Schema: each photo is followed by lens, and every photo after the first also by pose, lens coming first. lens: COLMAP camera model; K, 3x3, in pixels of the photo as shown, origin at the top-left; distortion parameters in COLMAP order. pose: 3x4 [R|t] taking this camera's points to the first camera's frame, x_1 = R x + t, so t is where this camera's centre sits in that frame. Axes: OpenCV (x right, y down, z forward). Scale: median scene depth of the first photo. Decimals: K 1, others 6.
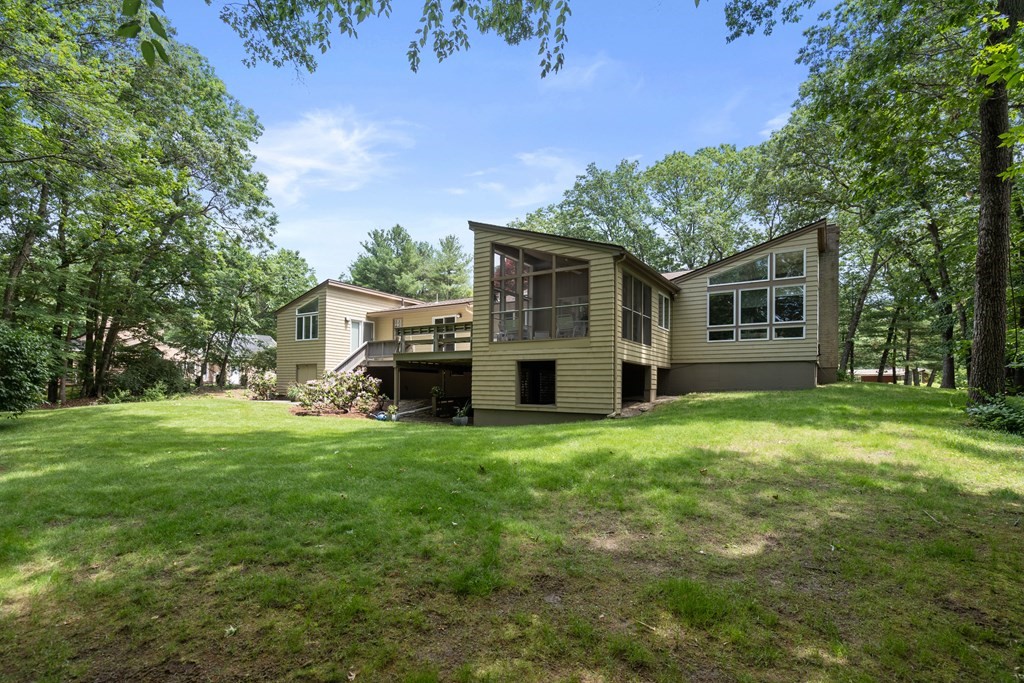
lens RADIAL K [[479.2, 0, 517.9], [0, 479.2, 342.1], [0, 0, 1]] dist [-0.001408, 0.000316]
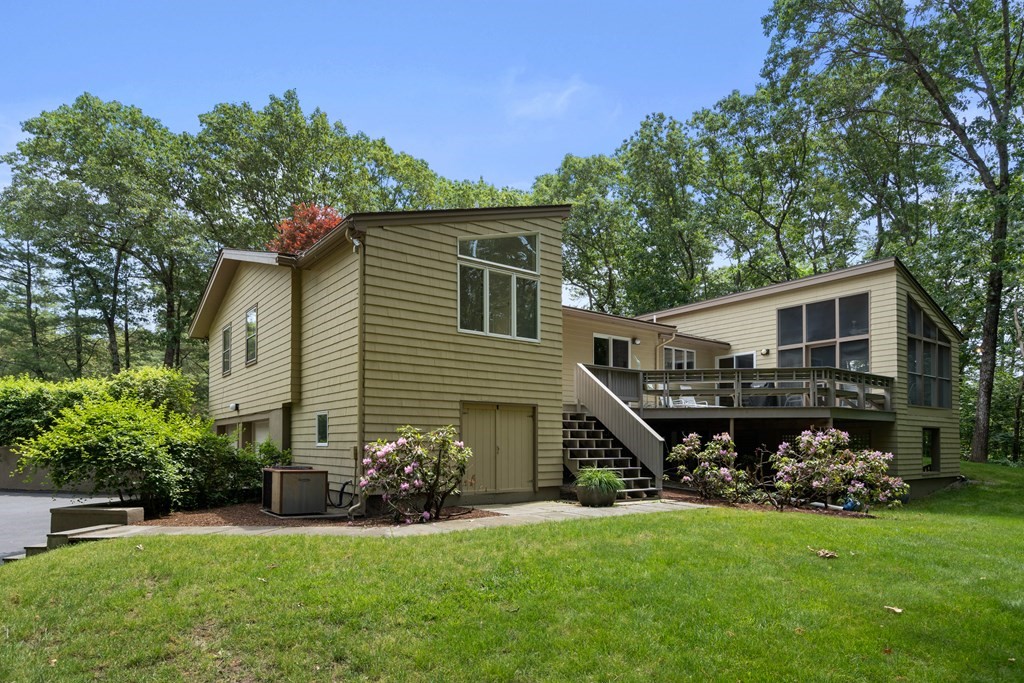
lens RADIAL K [[581.2, 0, 512.3], [0, 581.2, 368.6], [0, 0, 1]] dist [0.000664, 0.000130]
pose [[0.348211, 0.109926, 0.930949, -0.854293], [-0.085972, 0.992660, -0.085056, 0.056951], [-0.933466, -0.050418, 0.355105, 0.839654]]
